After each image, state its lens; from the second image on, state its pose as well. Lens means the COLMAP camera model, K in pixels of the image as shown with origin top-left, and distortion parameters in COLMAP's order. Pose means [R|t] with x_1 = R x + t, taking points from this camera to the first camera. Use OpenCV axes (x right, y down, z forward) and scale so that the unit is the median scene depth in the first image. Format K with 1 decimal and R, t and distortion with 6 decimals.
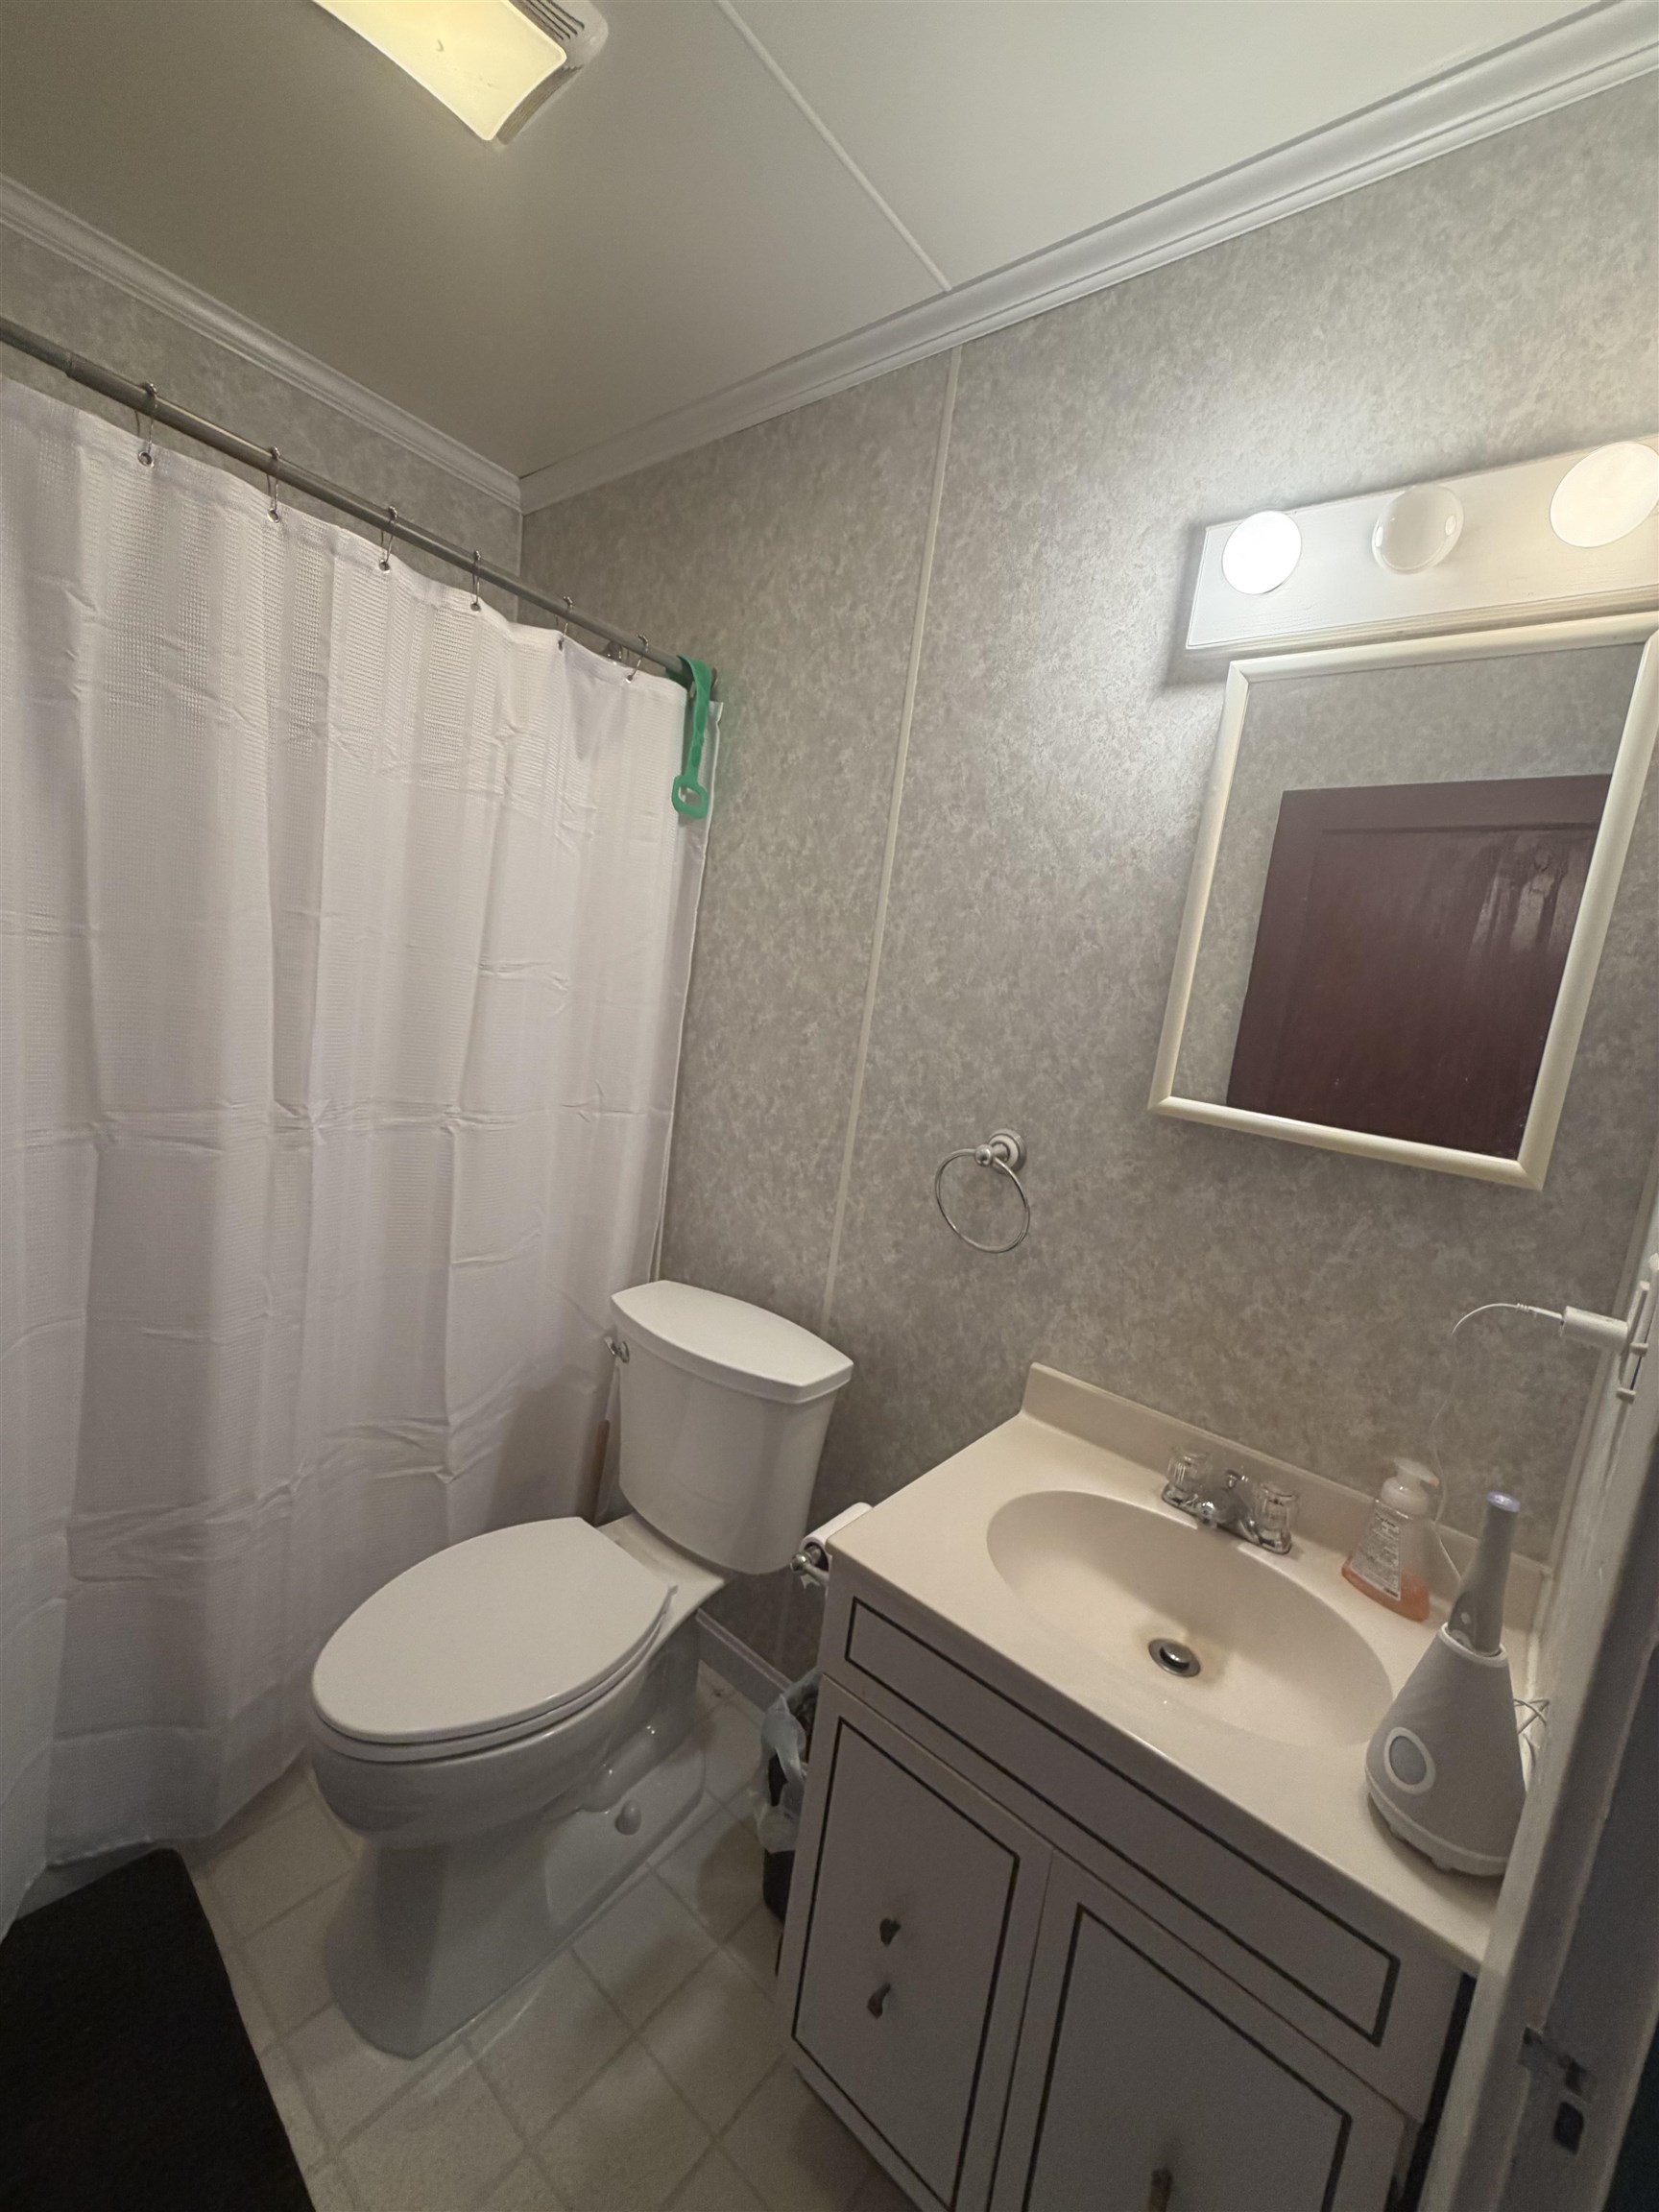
lens RADIAL K [[878.4, 0, 832.2], [0, 878.4, 1101.3], [0, 0, 1]] dist [-0.000170, 0.000049]
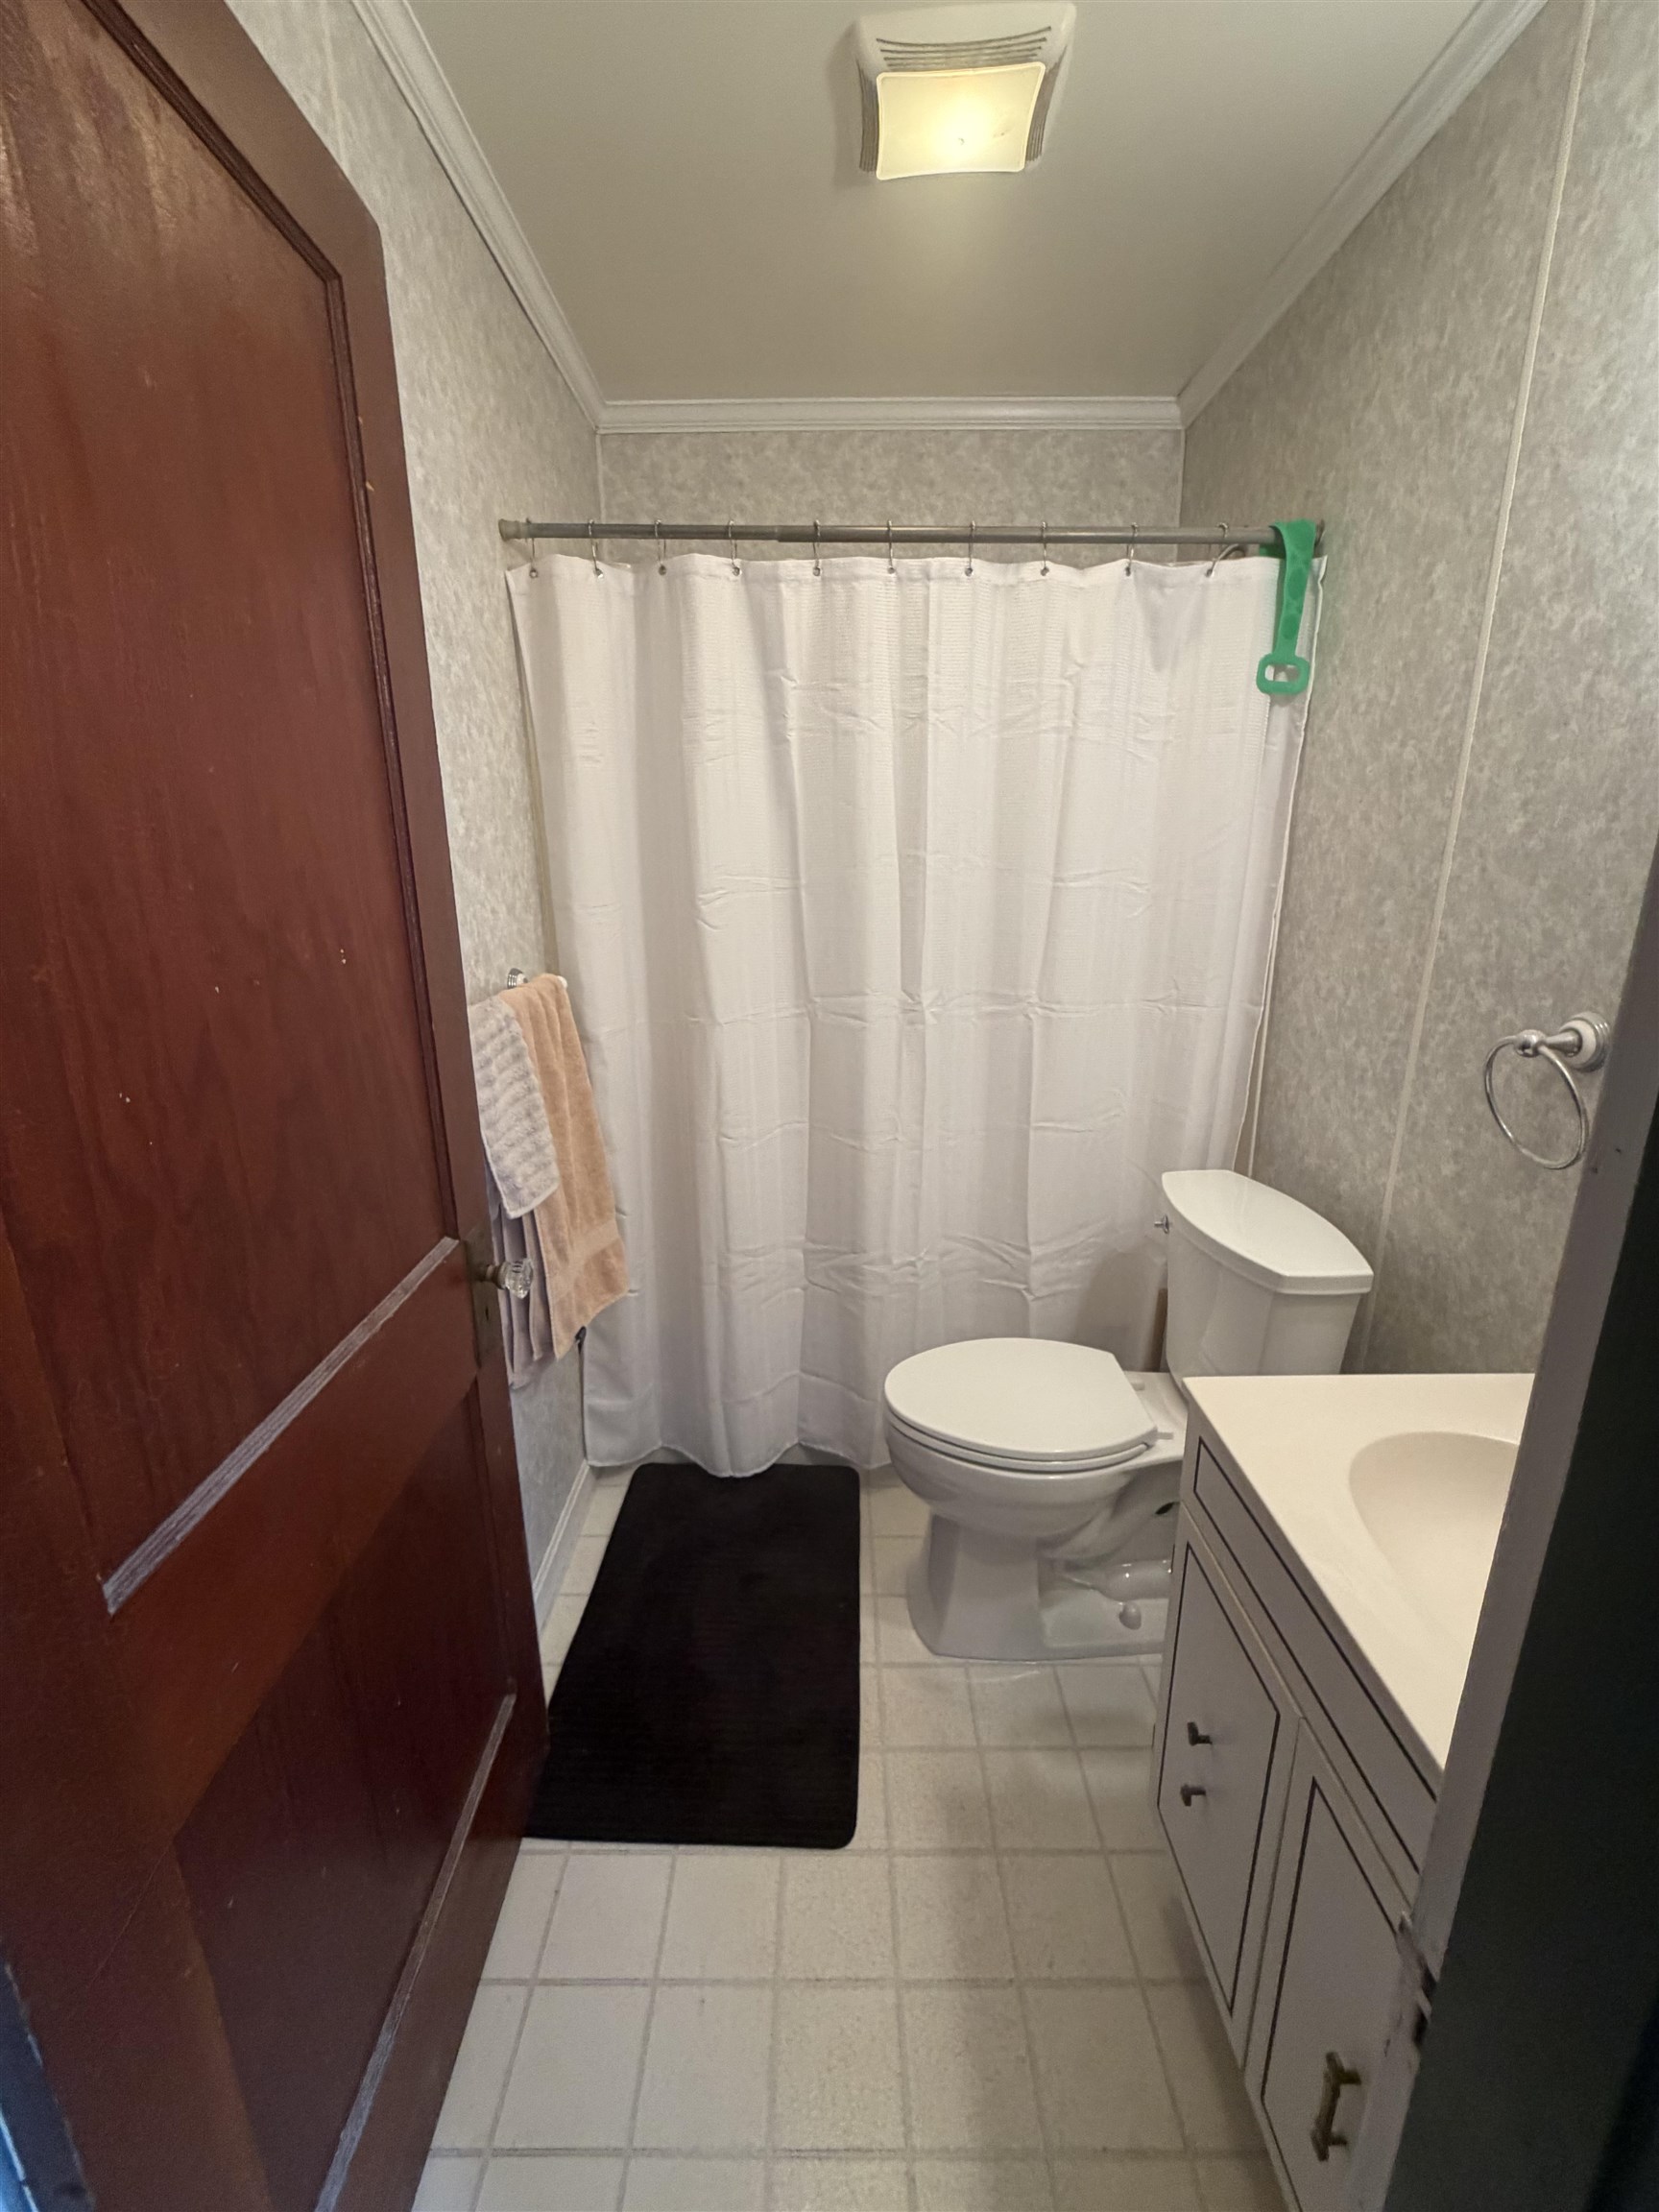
lens RADIAL K [[878.4, 0, 836.8], [0, 878.4, 1098.9], [0, 0, 1]] dist [-0.000170, 0.000049]
pose [[0.632716, 0.072836, -0.770951, 0.366383], [-0.013955, 0.996478, 0.082690, 0.051141], [0.774258, -0.041561, 0.631504, 0.003468]]
